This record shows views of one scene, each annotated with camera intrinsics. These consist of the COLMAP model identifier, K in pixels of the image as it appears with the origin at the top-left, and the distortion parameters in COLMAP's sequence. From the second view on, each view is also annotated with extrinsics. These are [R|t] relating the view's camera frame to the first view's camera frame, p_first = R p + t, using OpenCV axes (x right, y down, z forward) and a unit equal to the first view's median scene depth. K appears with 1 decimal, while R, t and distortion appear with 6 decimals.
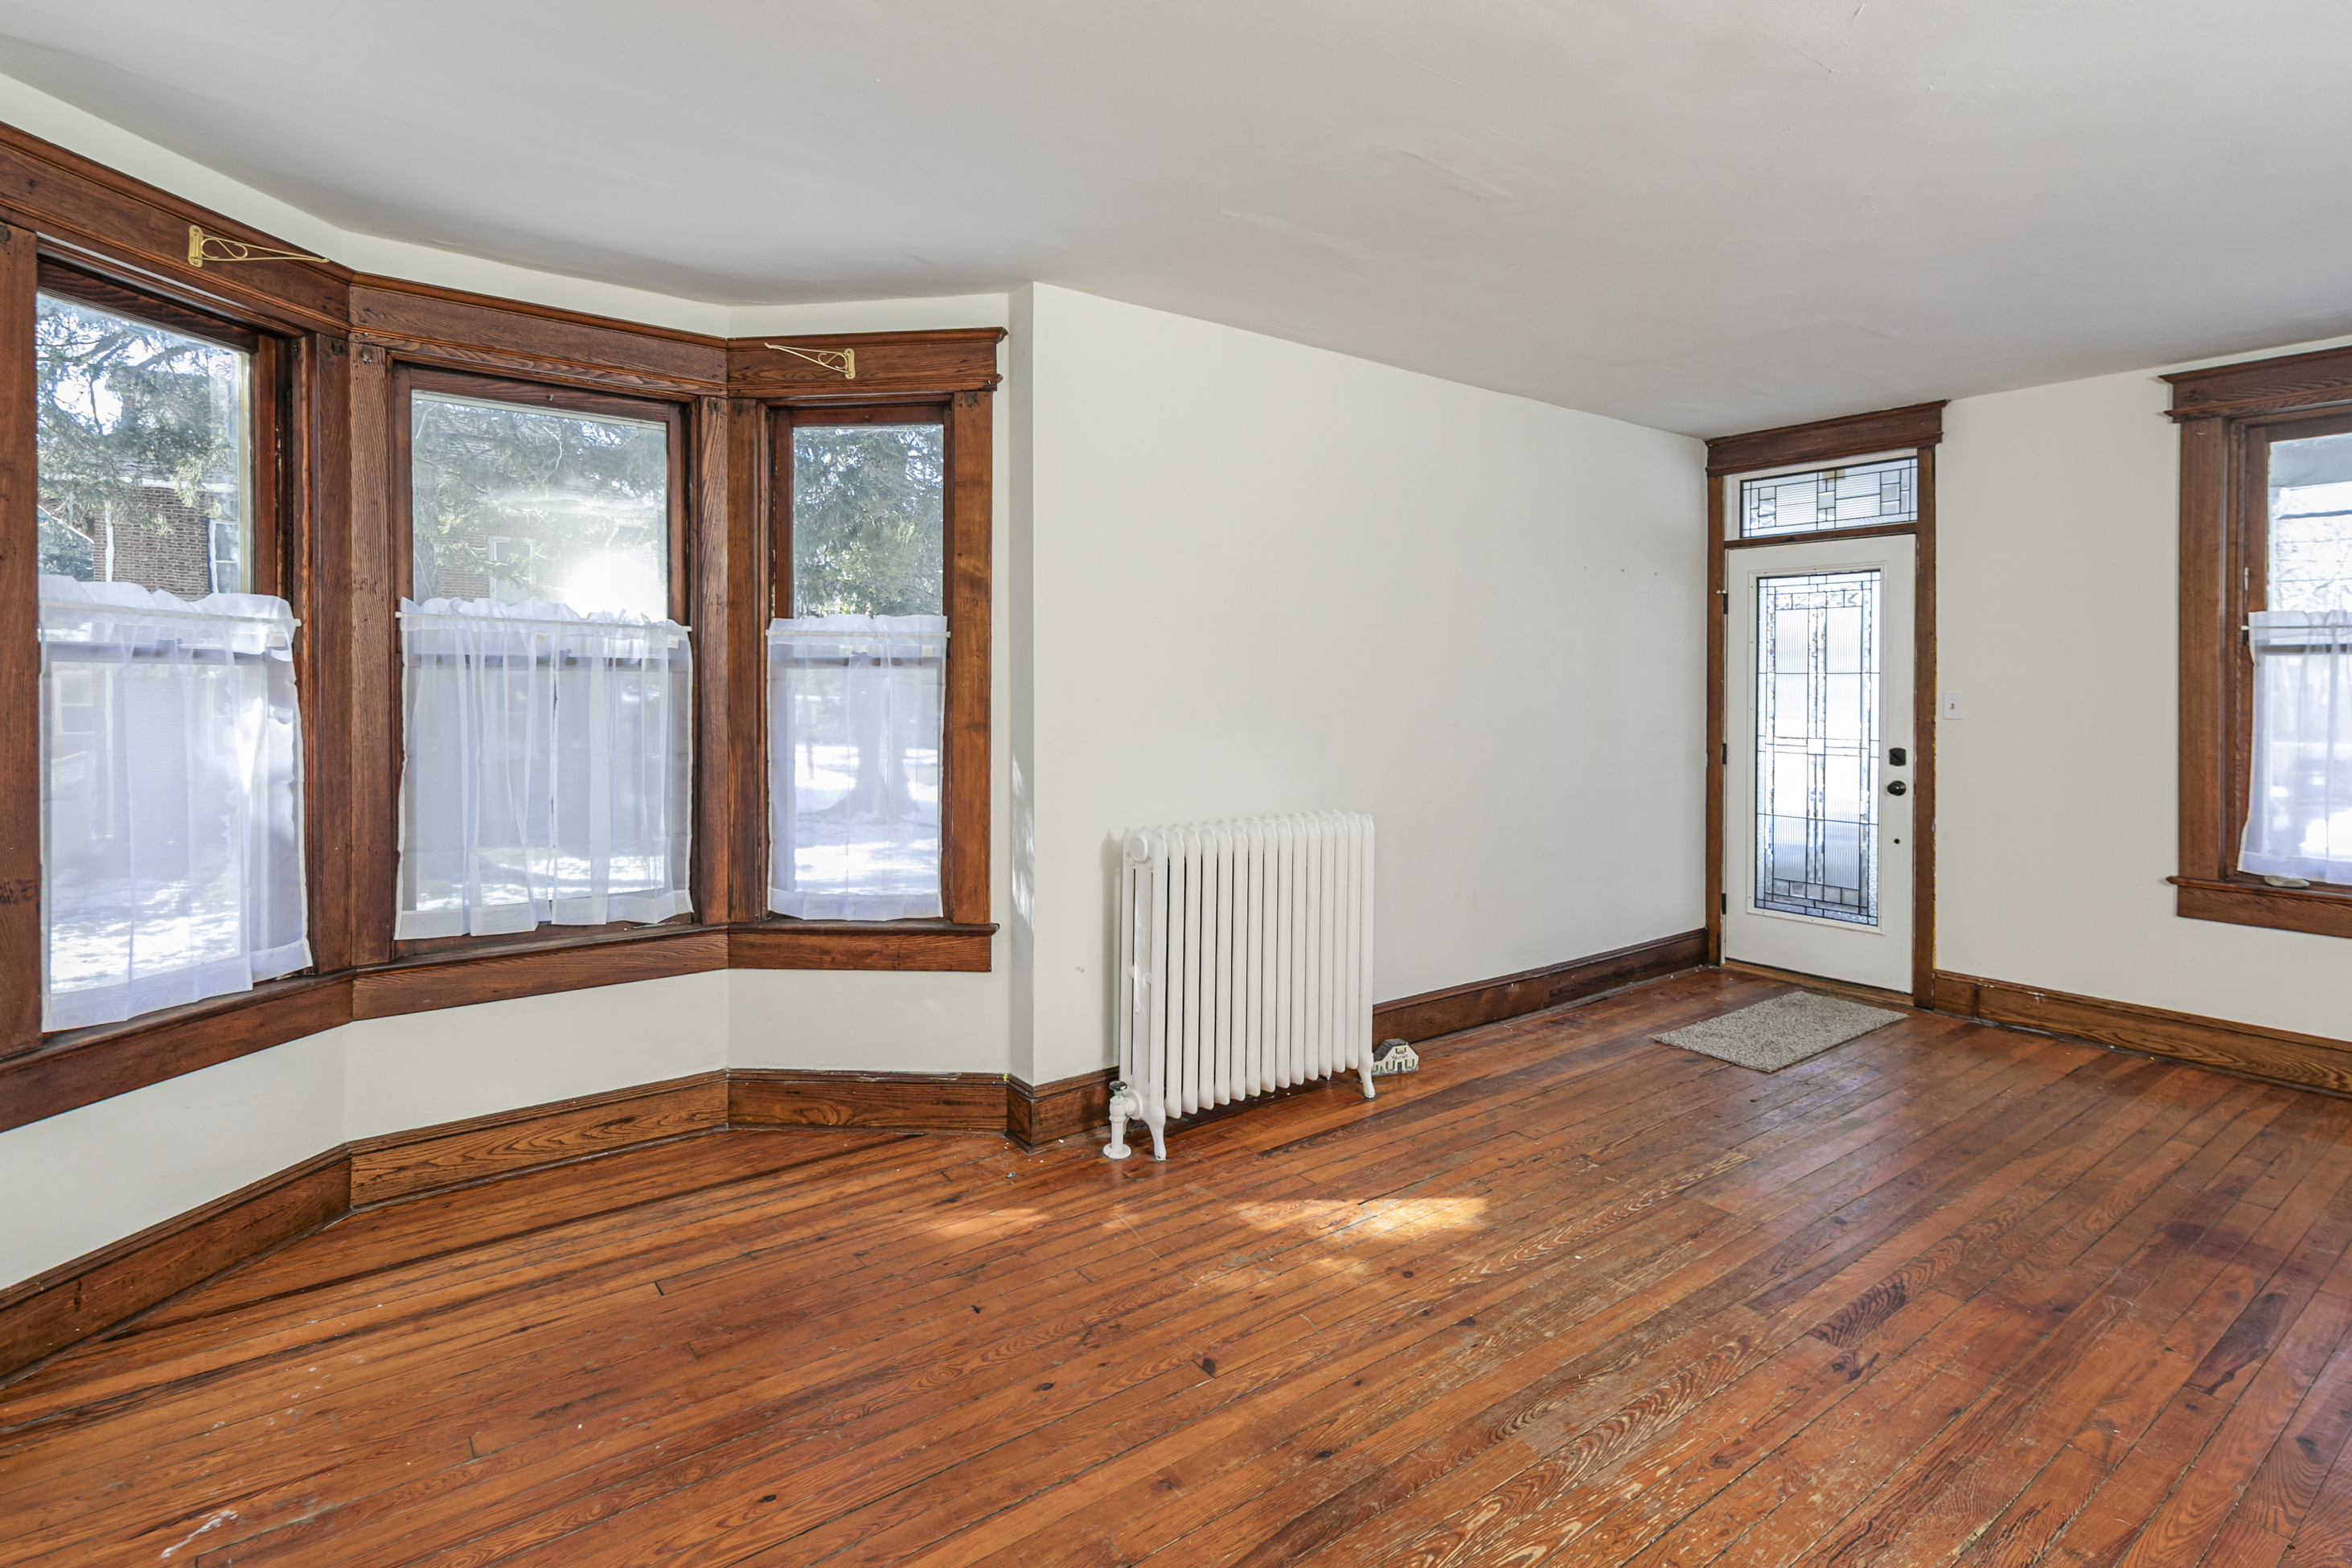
lens RADIAL K [[1150.2, 0, 1161.4], [0, 1150.2, 696.2], [0, 0, 1]] dist [0.019875, -0.007112]
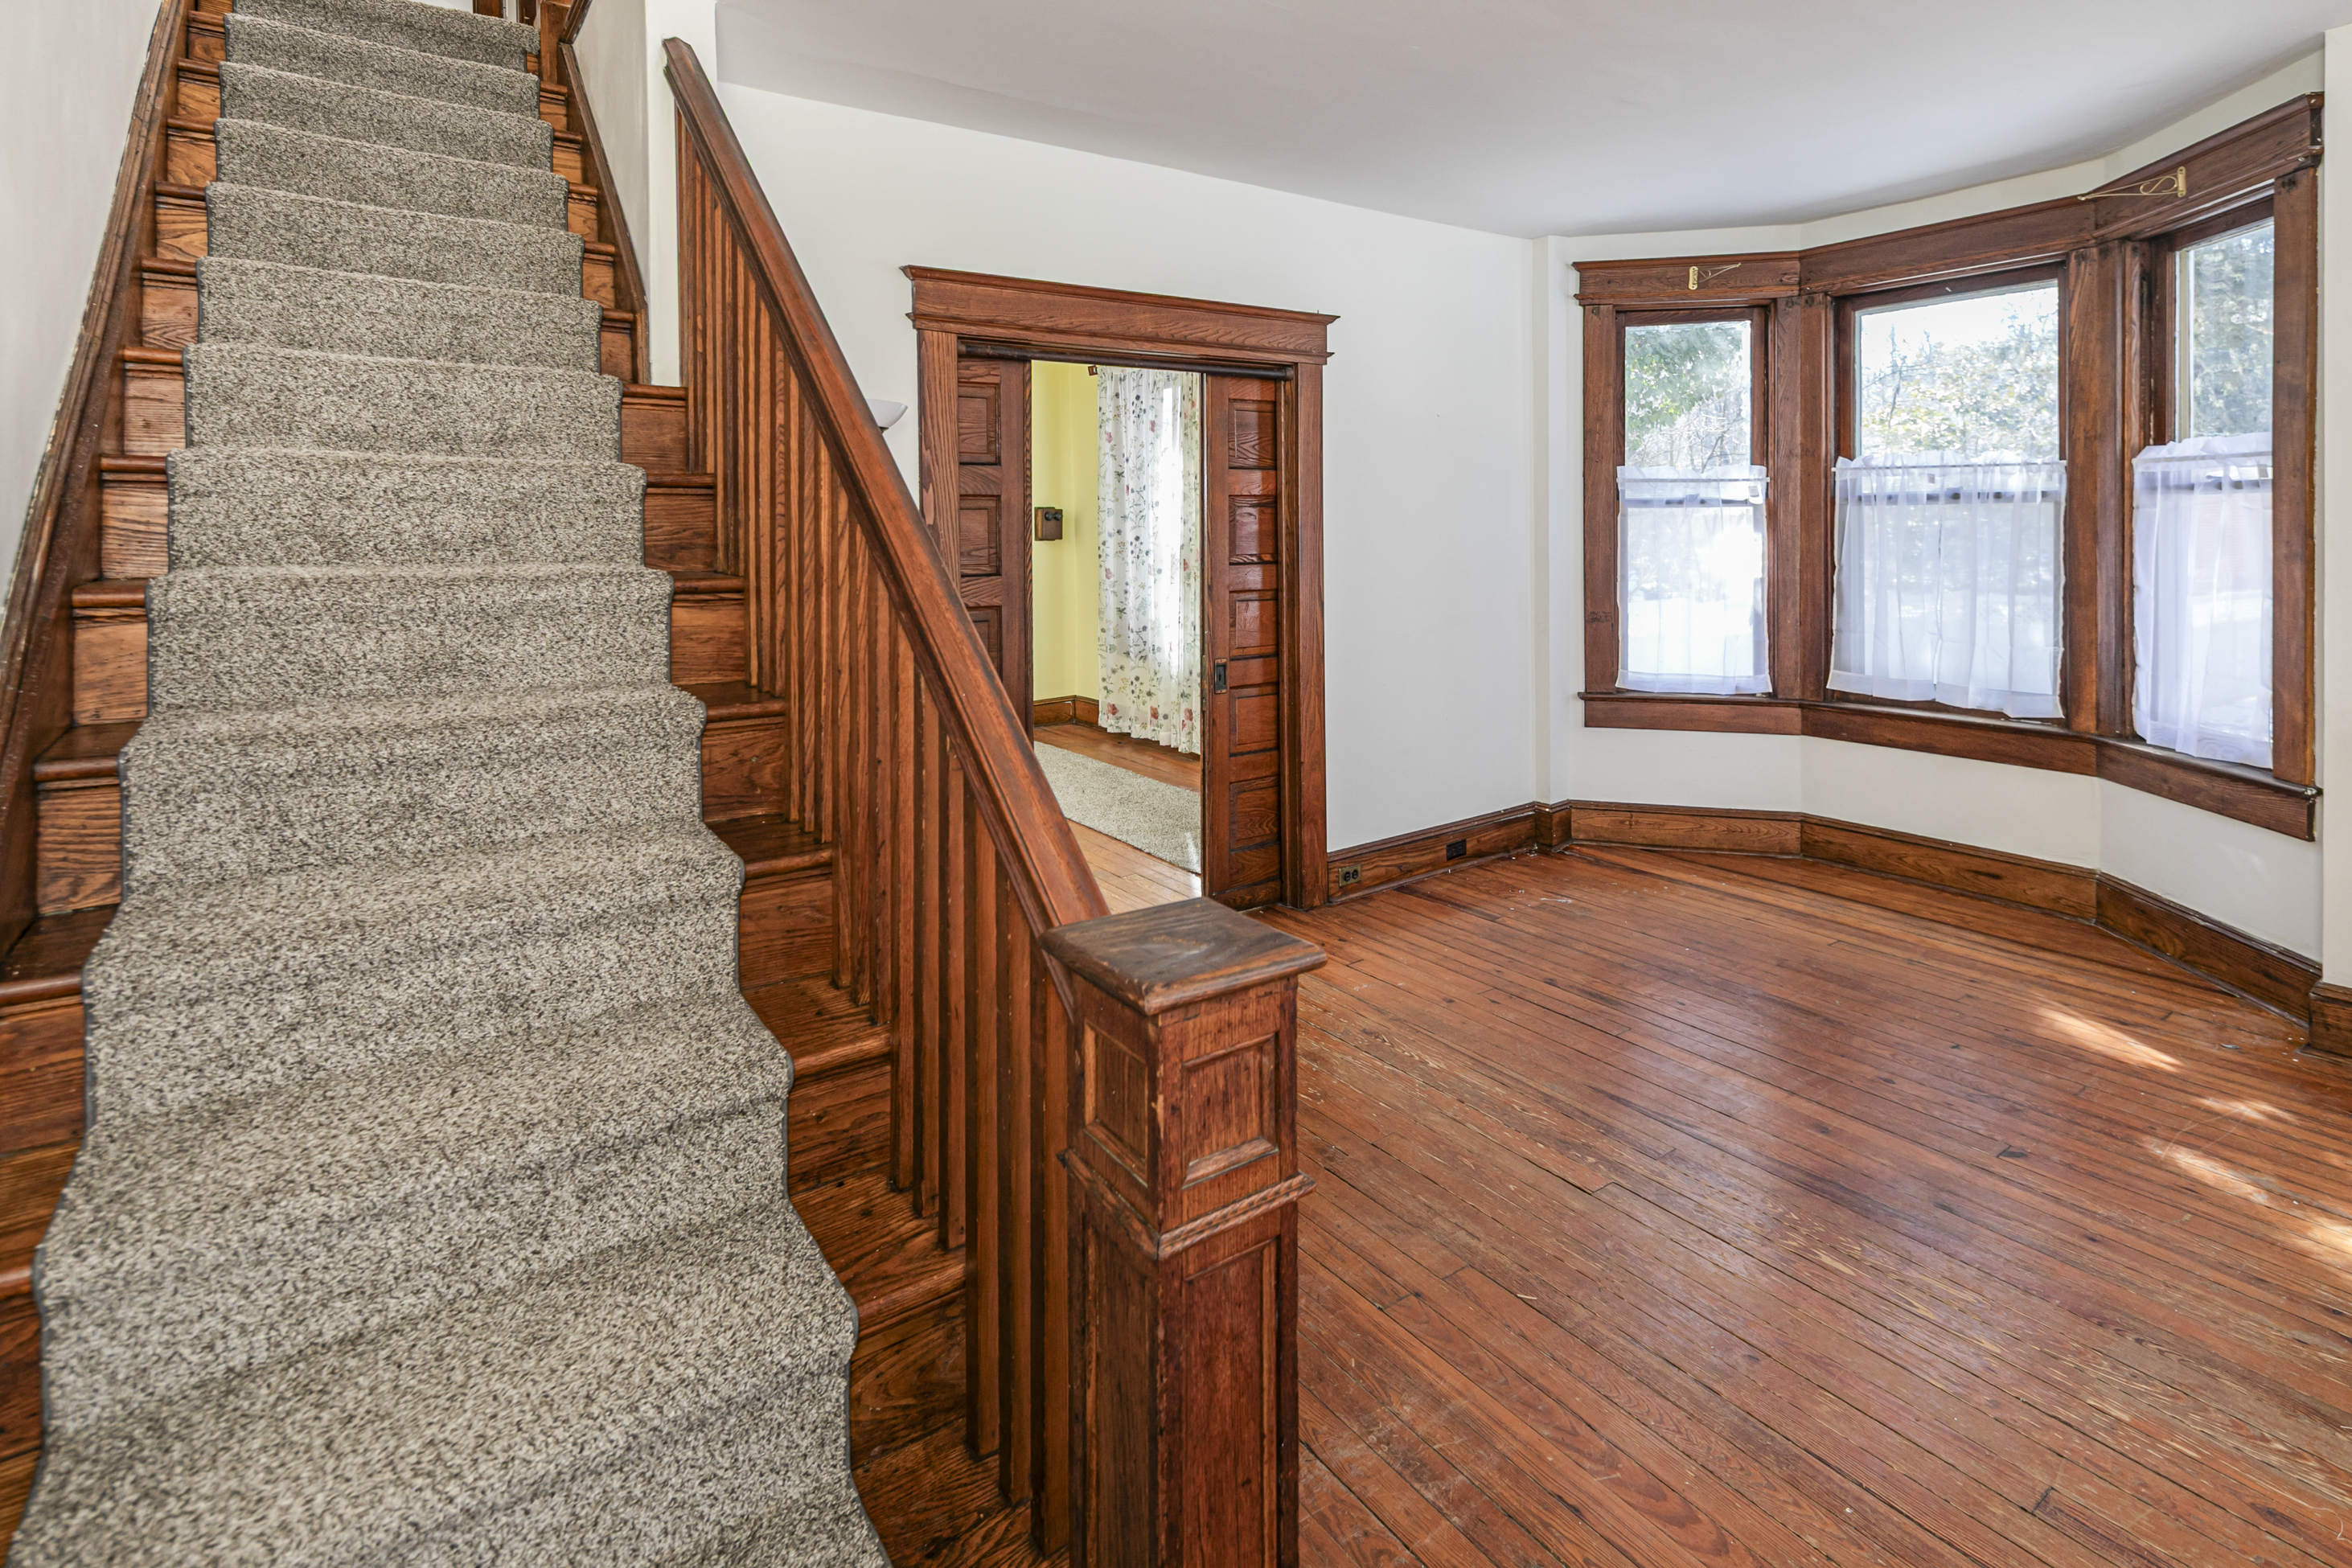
lens RADIAL K [[1150.2, 0, 1166.1], [0, 1150.2, 552.4], [0, 0, 1]] dist [0.019875, -0.007112]
pose [[-0.030990, 0.021678, -0.999285, 0.910832], [0.000107, 0.999765, 0.021685, 0.003872], [0.999520, 0.000566, -0.030985, 0.210676]]
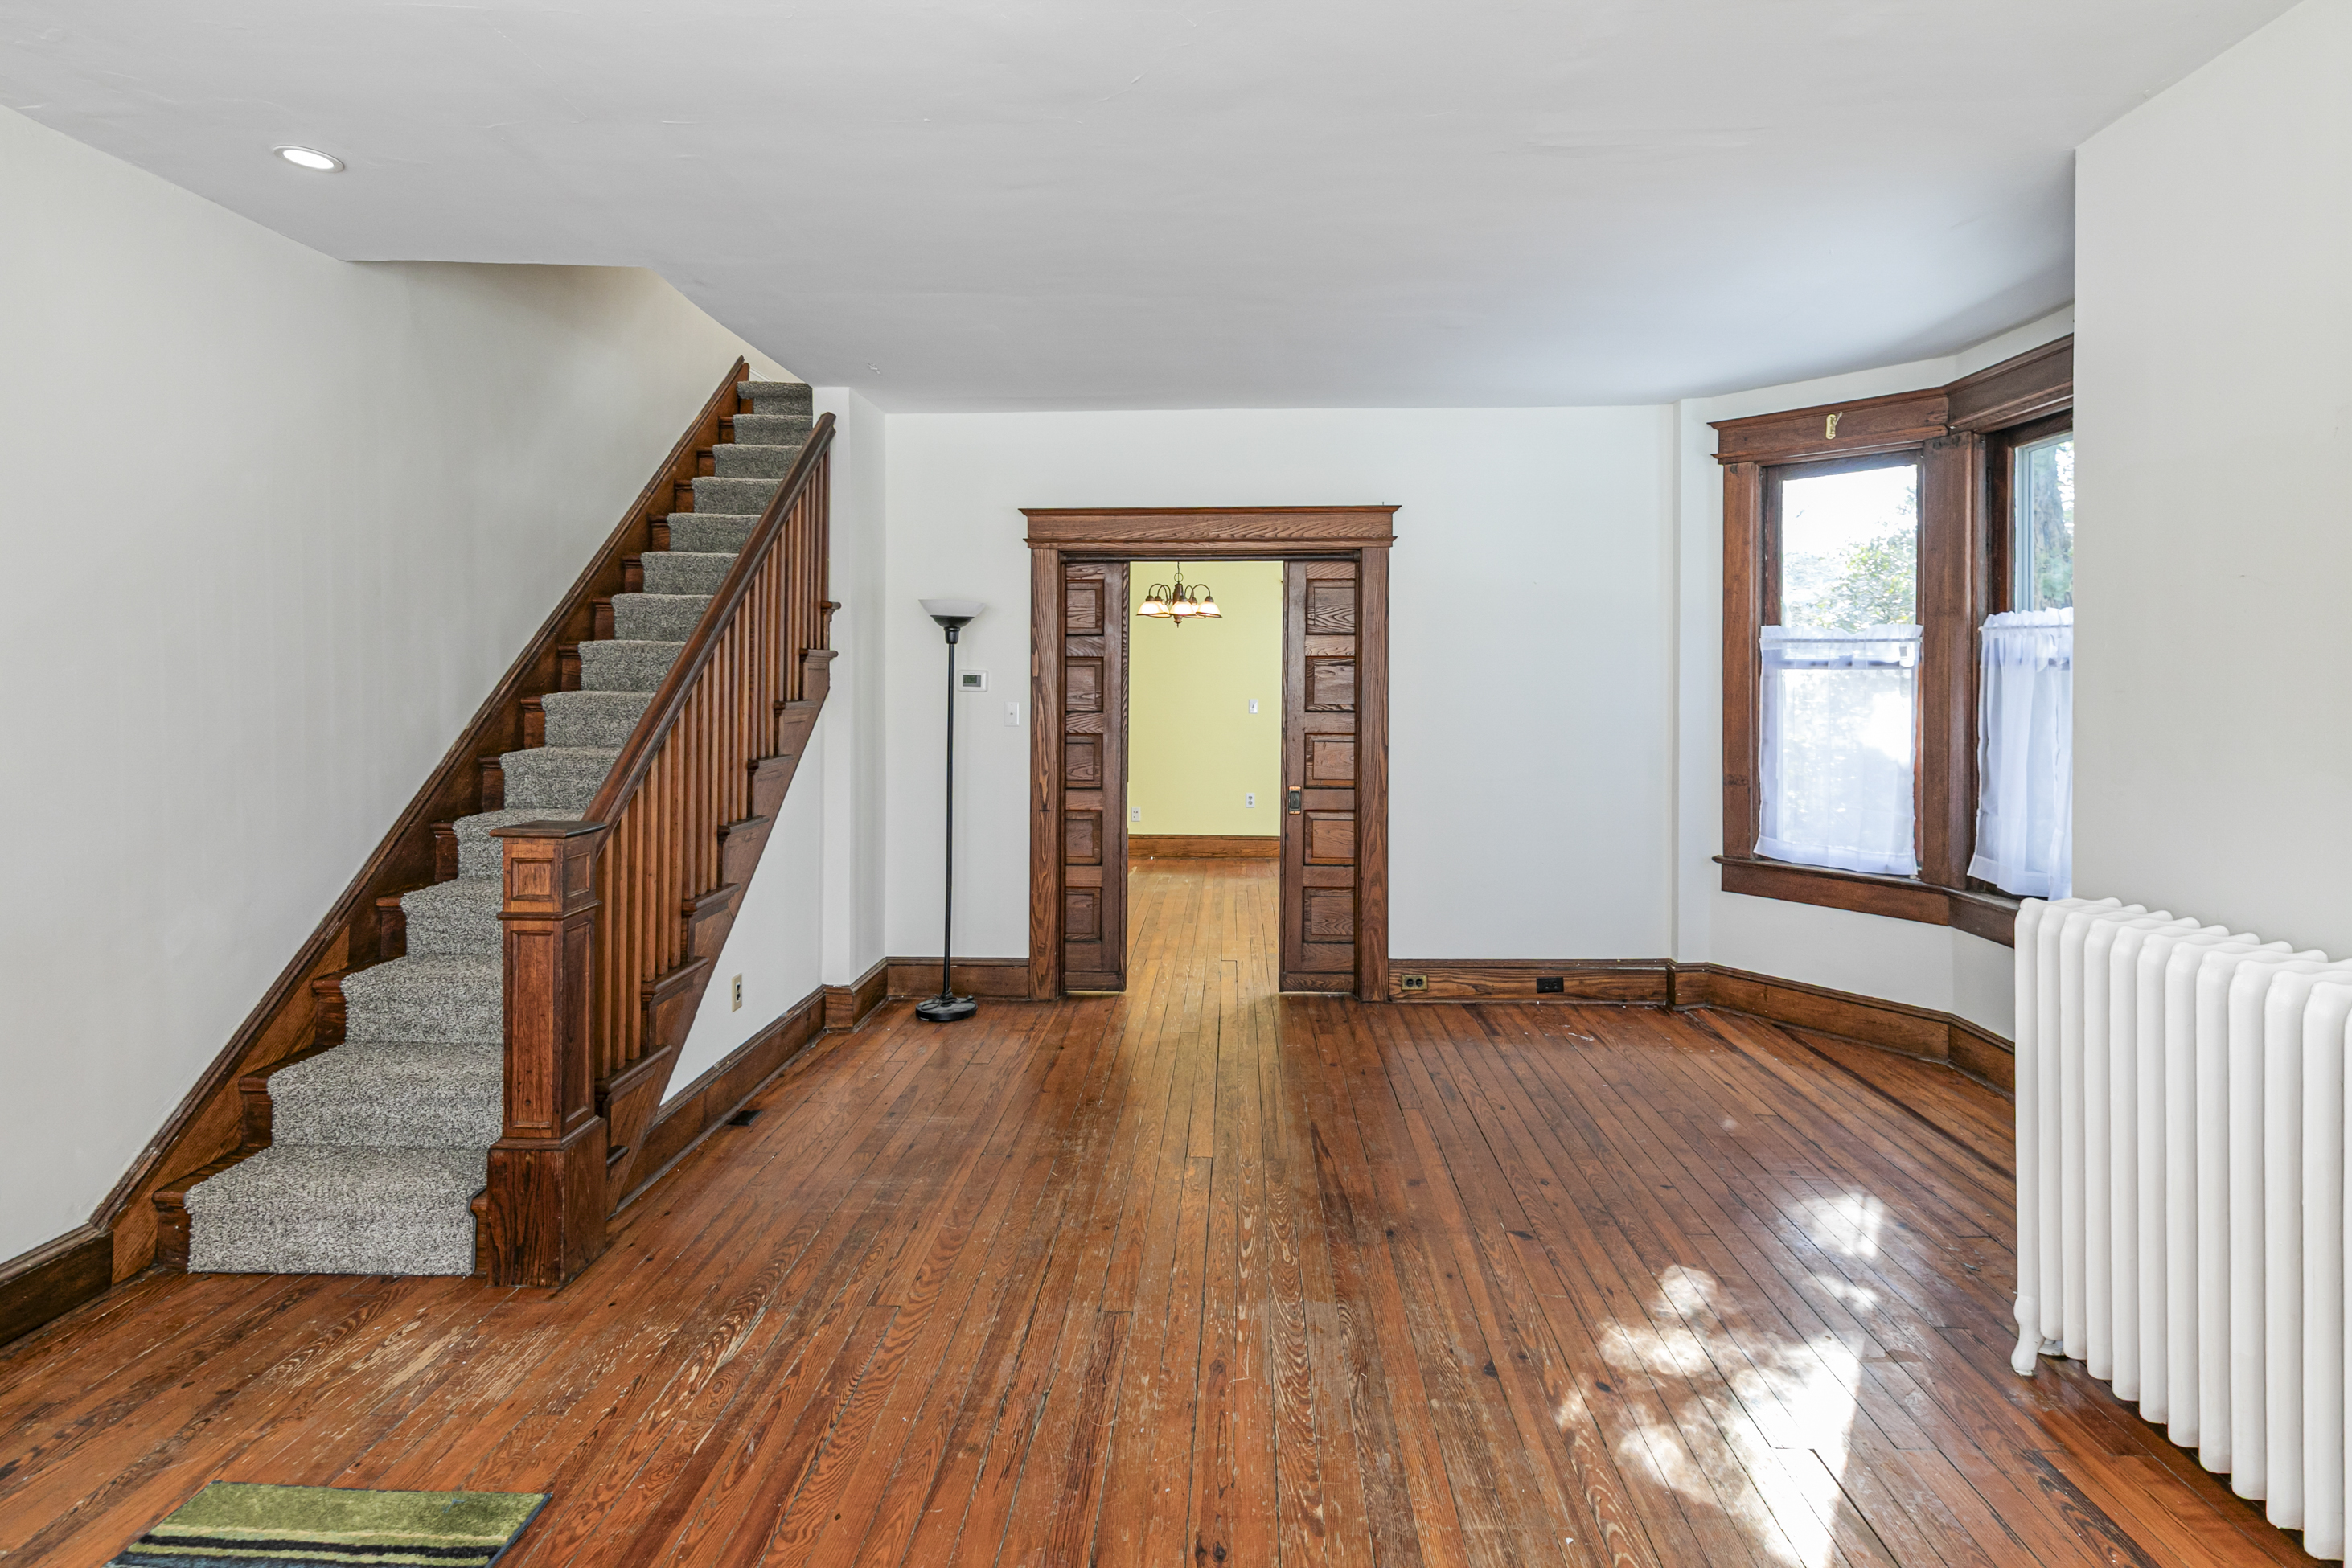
lens RADIAL K [[1150.2, 0, 1200.2], [0, 1150.2, 722.5], [0, 0, 1]] dist [0.019875, -0.007112]
pose [[-0.619294, 0.028657, -0.784636, 0.982212], [-0.014327, 0.998755, 0.047785, -0.017050], [0.785029, 0.040835, -0.618112, 1.198372]]
